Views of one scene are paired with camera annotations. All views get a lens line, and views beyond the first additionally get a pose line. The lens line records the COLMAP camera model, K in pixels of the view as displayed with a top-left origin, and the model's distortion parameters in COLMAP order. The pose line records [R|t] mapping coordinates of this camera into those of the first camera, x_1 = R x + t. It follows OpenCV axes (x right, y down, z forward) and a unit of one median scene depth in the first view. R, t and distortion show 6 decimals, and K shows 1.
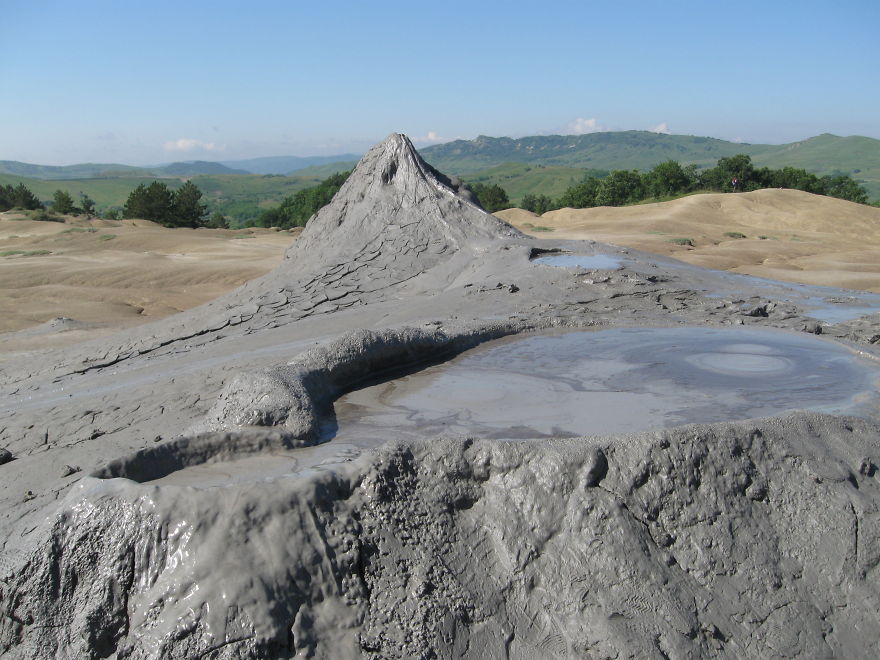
lens RADIAL K [[908.9, 0, 437.1], [0, 908.9, 334.1], [0, 0, 1]] dist [-0.111049, 0.000000]
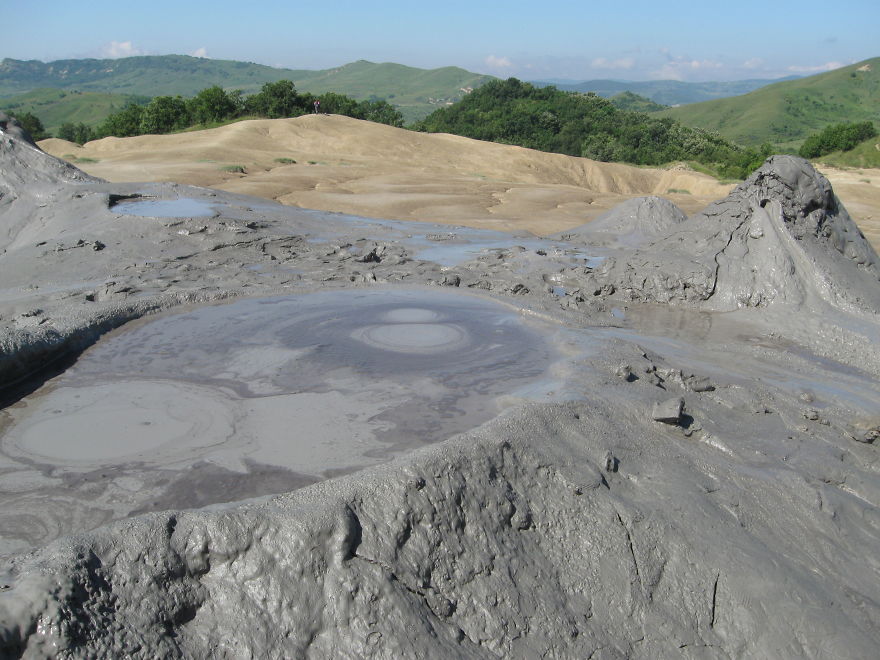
lens RADIAL K [[908.9, 0, 436.9], [0, 908.9, 329.3], [0, 0, 1]] dist [-0.111049, 0.000000]
pose [[0.883492, -0.096764, 0.458344, -0.059838], [0.062194, 0.994001, 0.089968, -0.056334], [-0.464300, -0.050980, 0.884210, 0.184864]]
